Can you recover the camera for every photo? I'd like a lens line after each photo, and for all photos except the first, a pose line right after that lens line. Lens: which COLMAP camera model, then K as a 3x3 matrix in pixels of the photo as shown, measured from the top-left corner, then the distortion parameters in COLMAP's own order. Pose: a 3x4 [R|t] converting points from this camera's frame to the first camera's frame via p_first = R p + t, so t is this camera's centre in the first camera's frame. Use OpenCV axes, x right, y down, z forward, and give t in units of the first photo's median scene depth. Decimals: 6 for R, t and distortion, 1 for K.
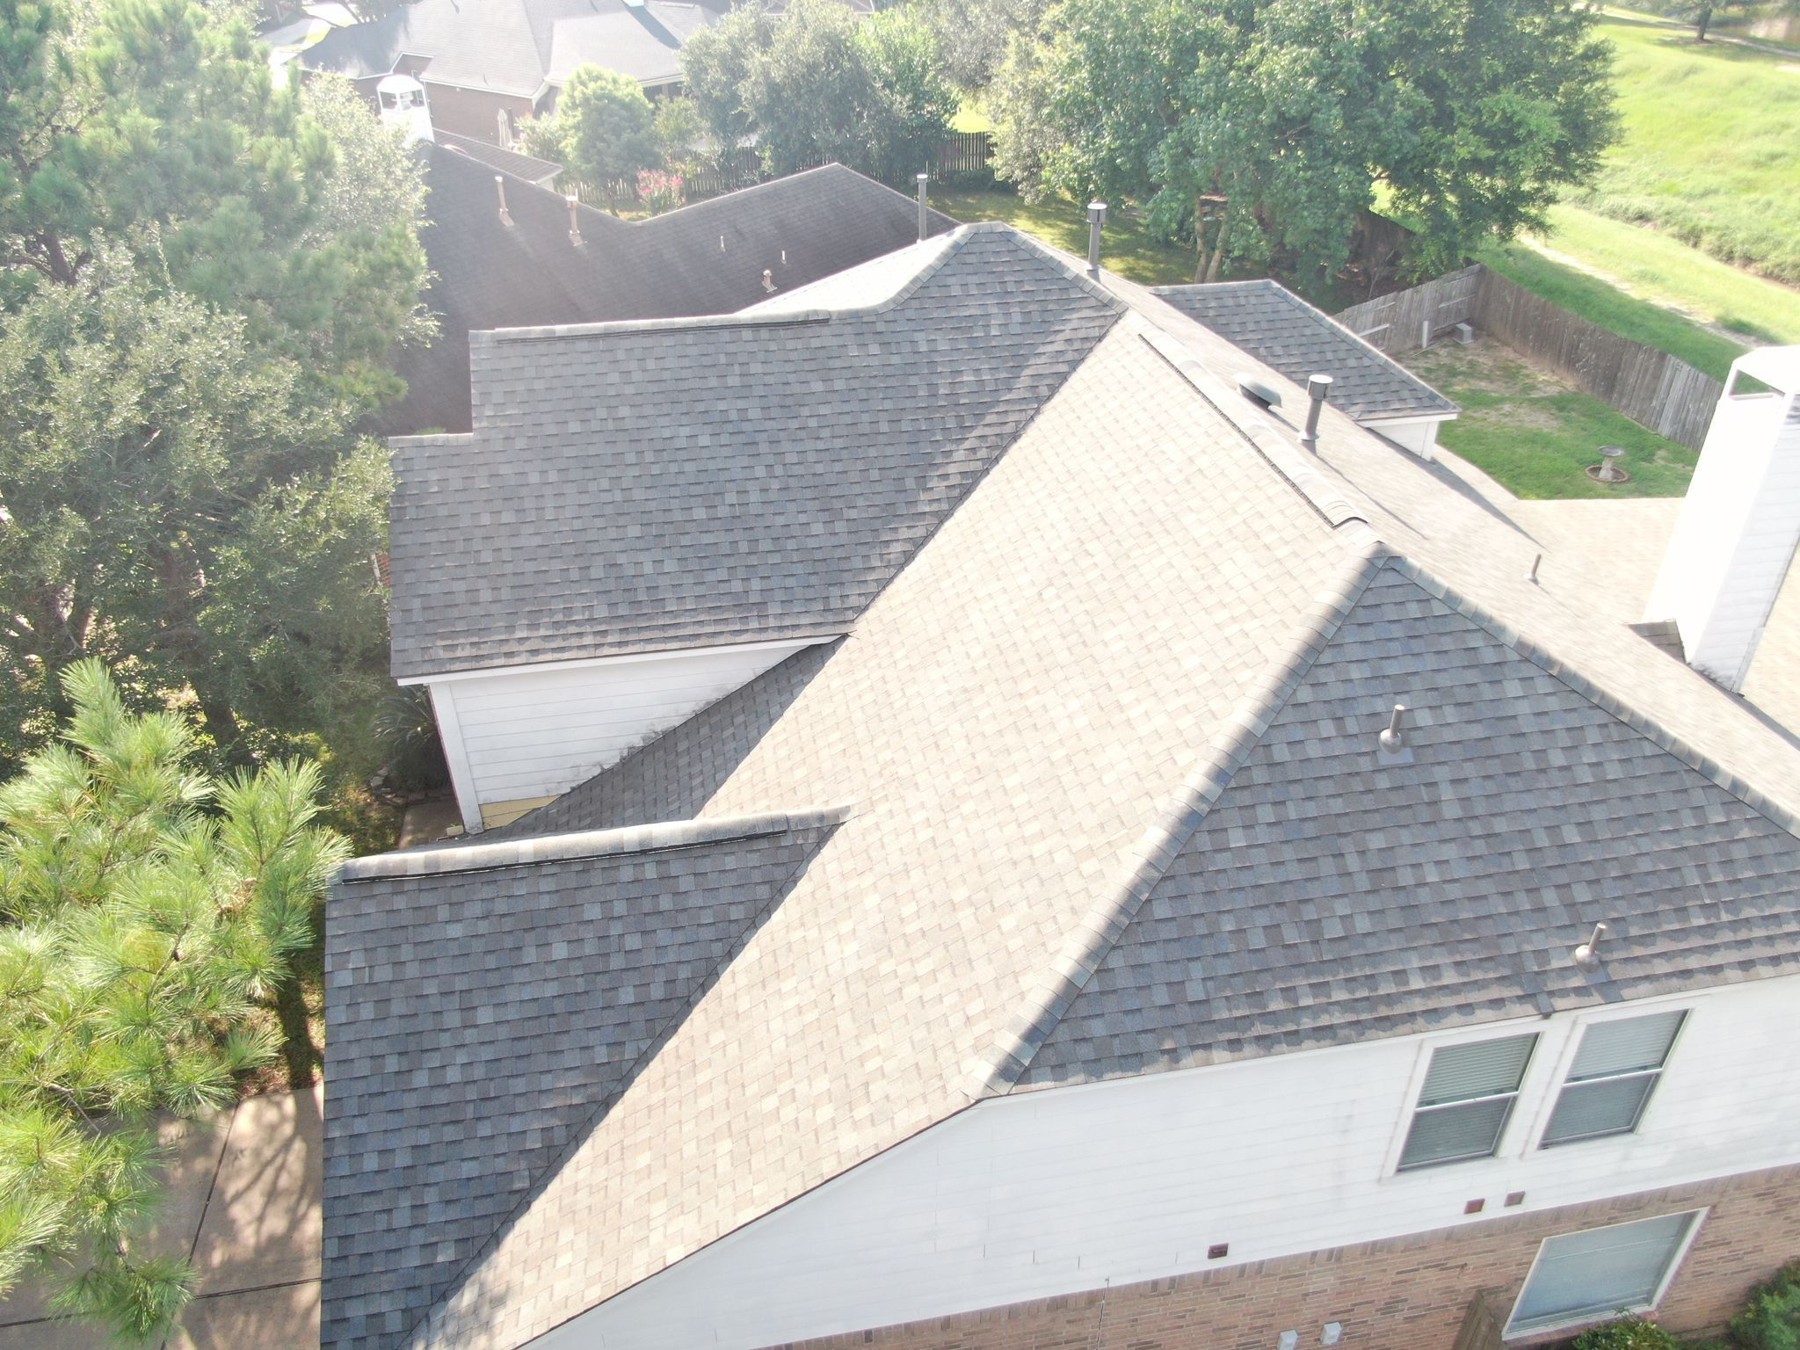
lens RADIAL K [[1303.4, 0, 905.5], [0, 1303.4, 679.5], [0, 0, 1]] dist [-0.011241, 0.003434]
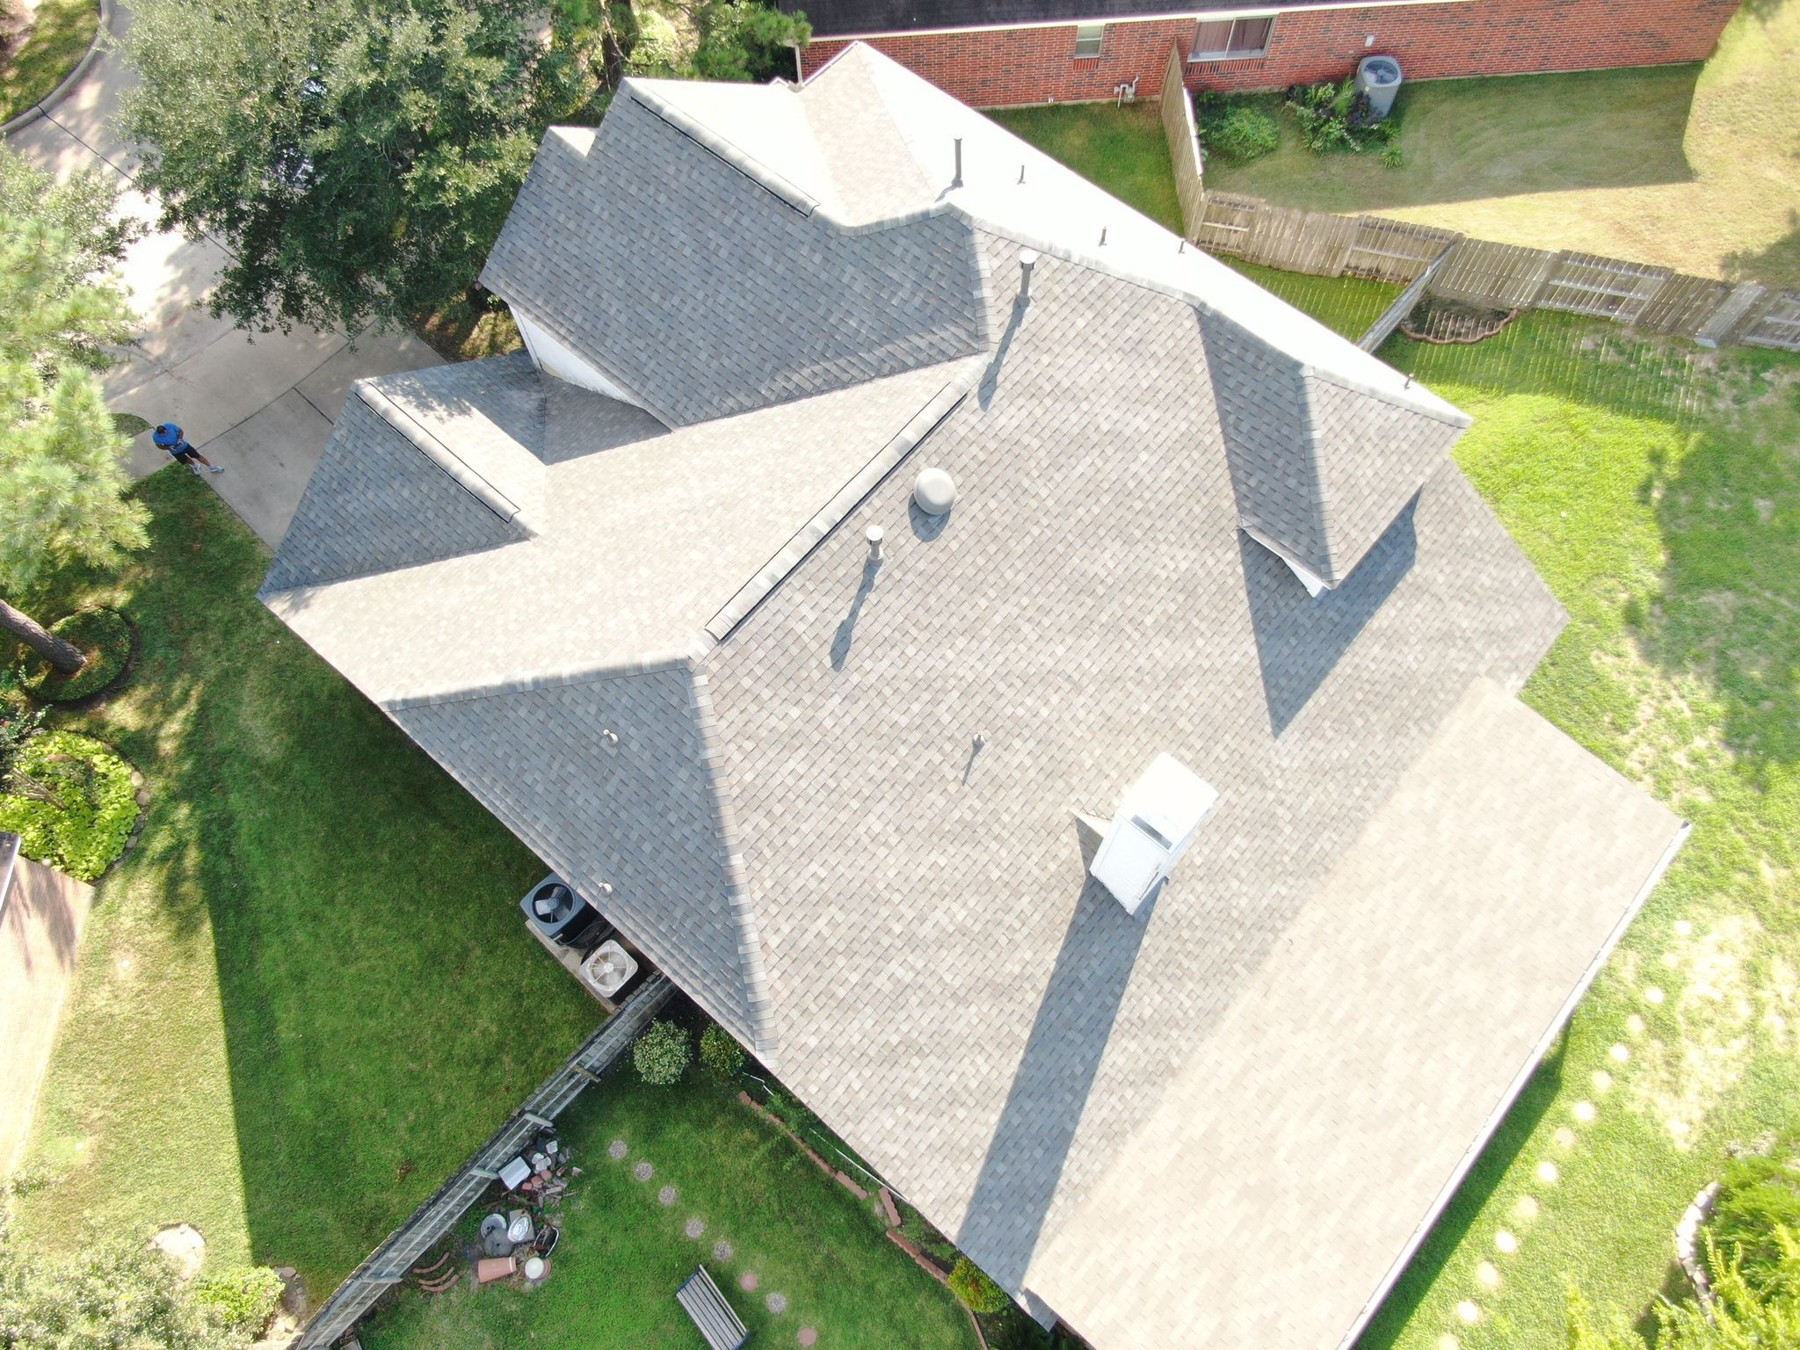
lens RADIAL K [[1303.4, 0, 904.6], [0, 1303.4, 670.8], [0, 0, 1]] dist [-0.011241, 0.003434]
pose [[0.632103, 0.711101, -0.307865, 1.050569], [-0.419291, 0.647994, 0.635846, -1.236618], [0.651645, -0.272835, 0.707757, 0.046240]]
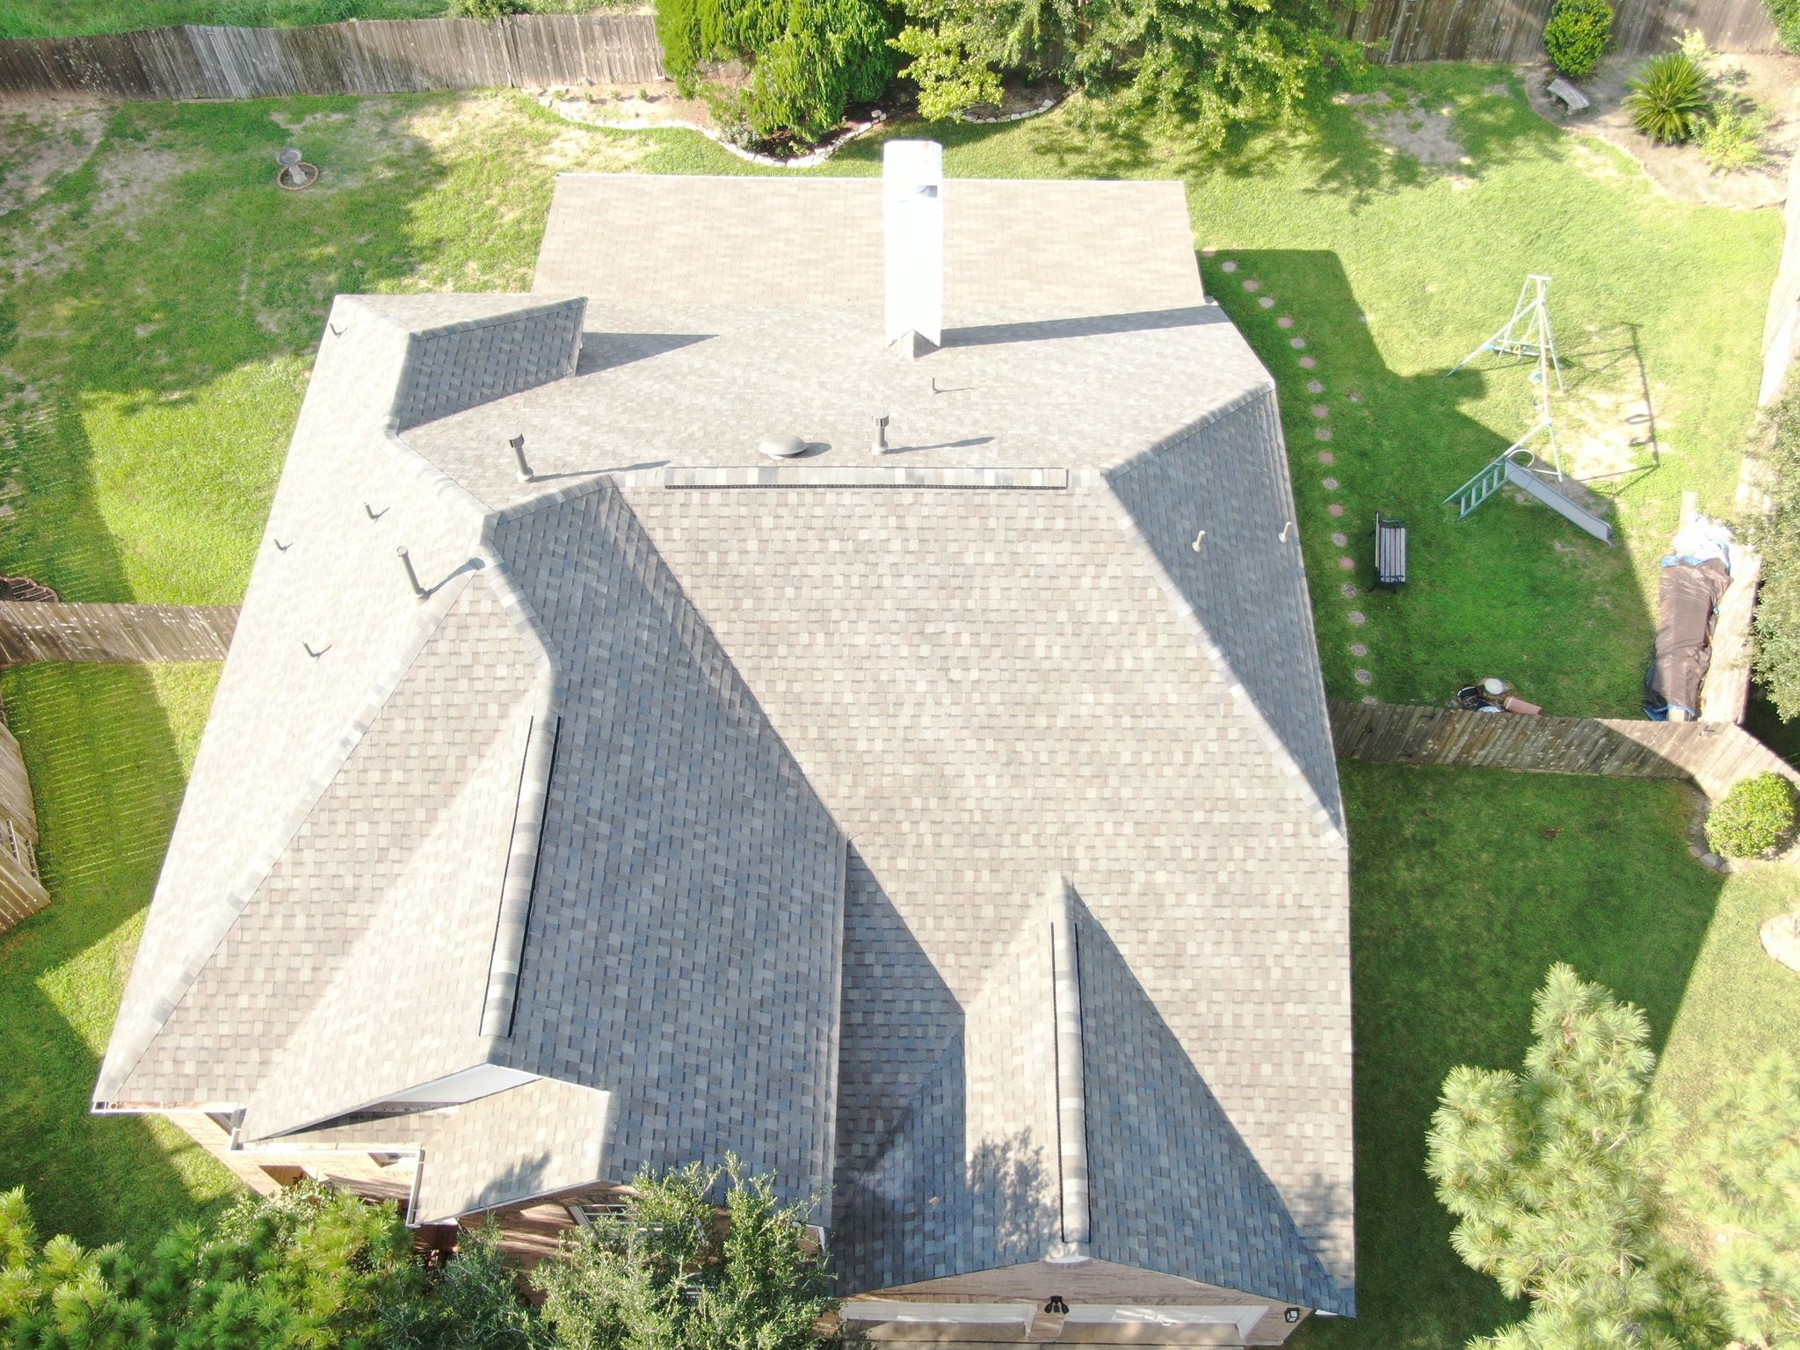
lens RADIAL K [[1577.3, 0, 896.6], [0, 1577.3, 675.4], [0, 0, 1]] dist [0.008212, -0.009839]
pose [[0.189641, -0.811180, 0.553193, -0.930240], [0.546338, 0.555318, 0.627006, -1.306142], [-0.815813, 0.183324, 0.548490, 0.219034]]
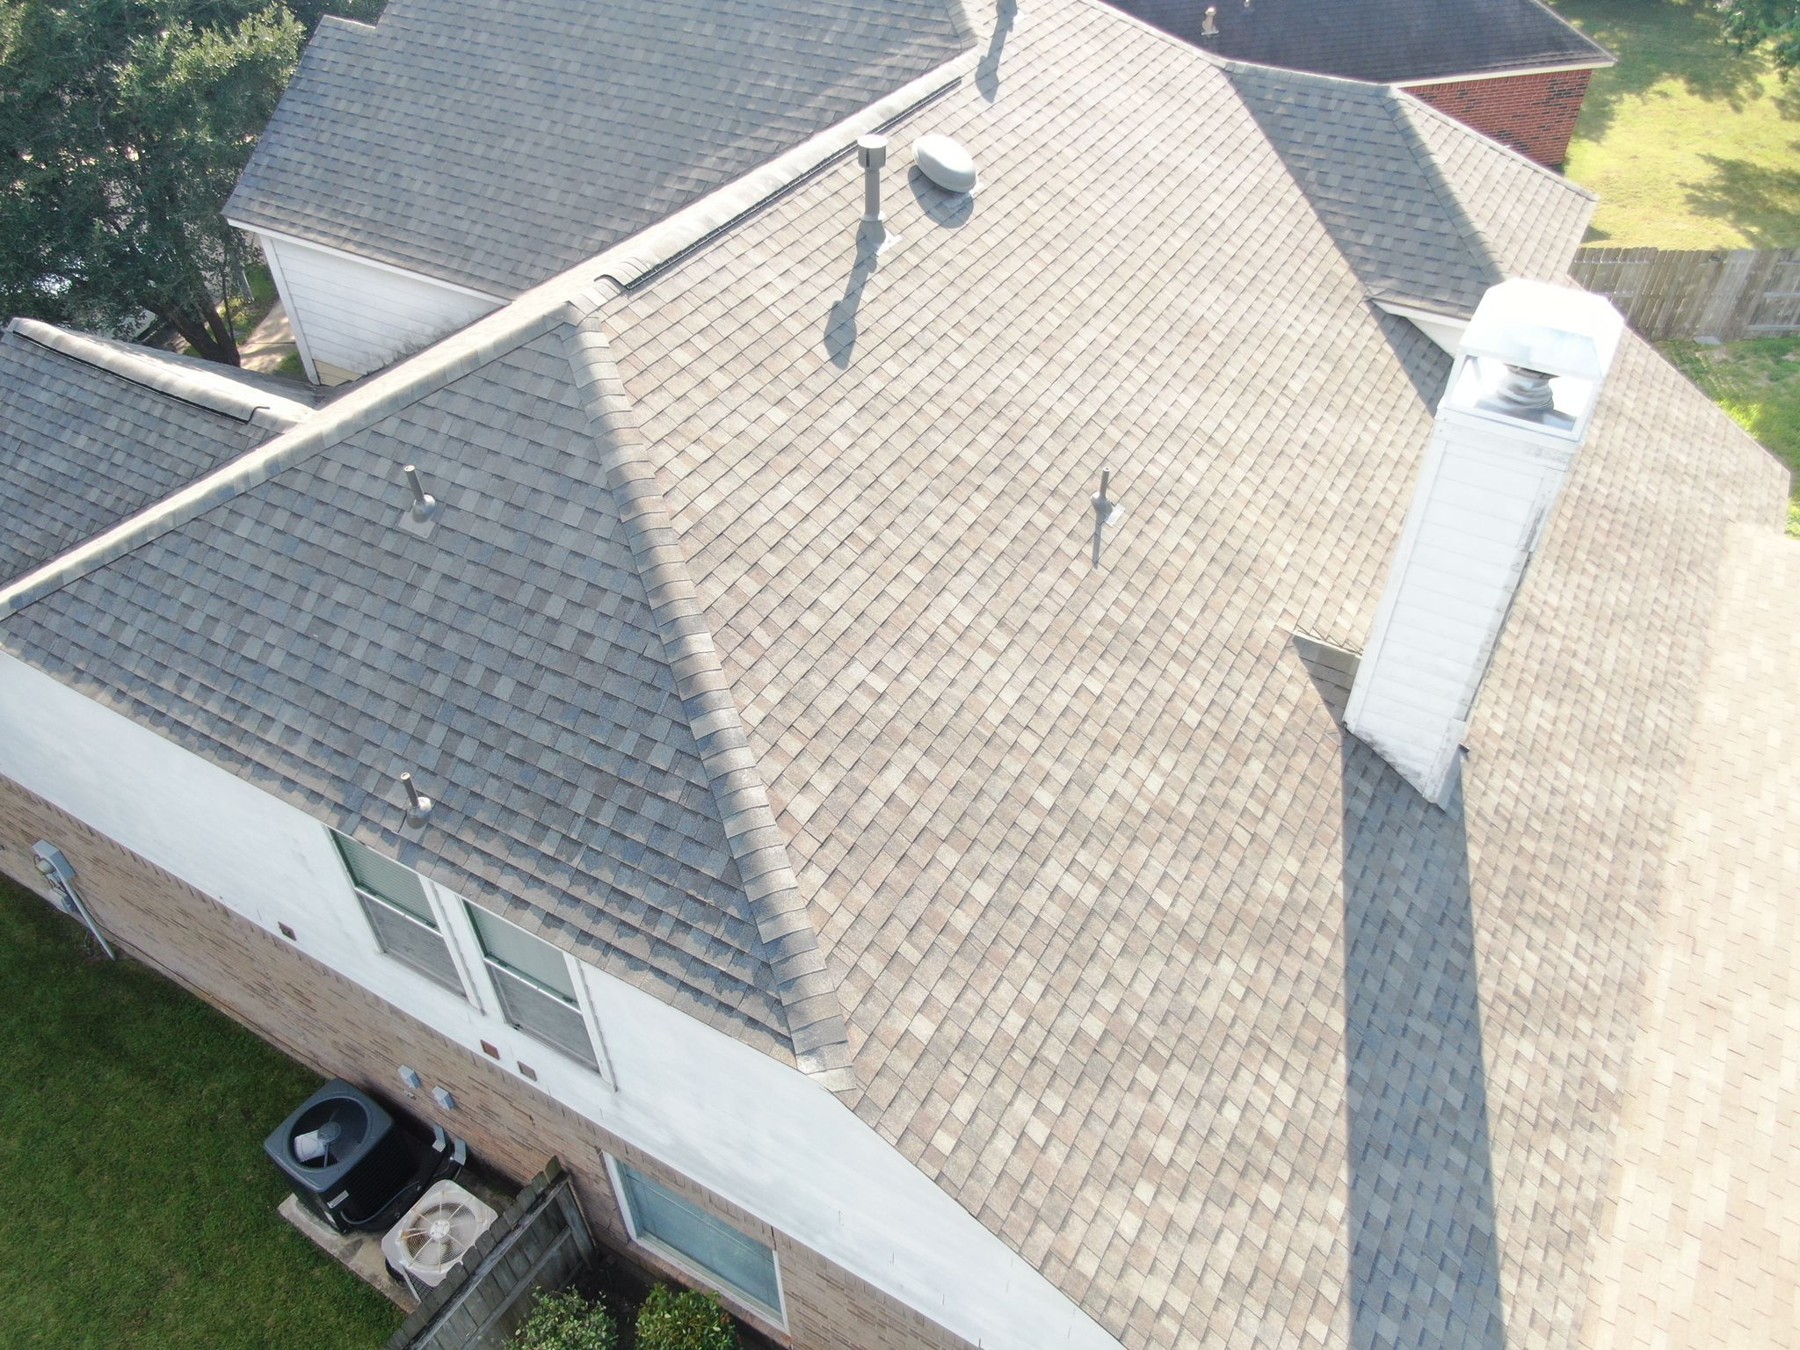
lens RADIAL K [[1303.4, 0, 900.7], [0, 1303.4, 675.5], [0, 0, 1]] dist [-0.011241, 0.003434]
pose [[0.766867, 0.432643, -0.474063, 1.046710], [-0.350534, 0.901079, 0.255309, -0.181198], [0.537626, -0.029613, 0.842663, 0.413687]]
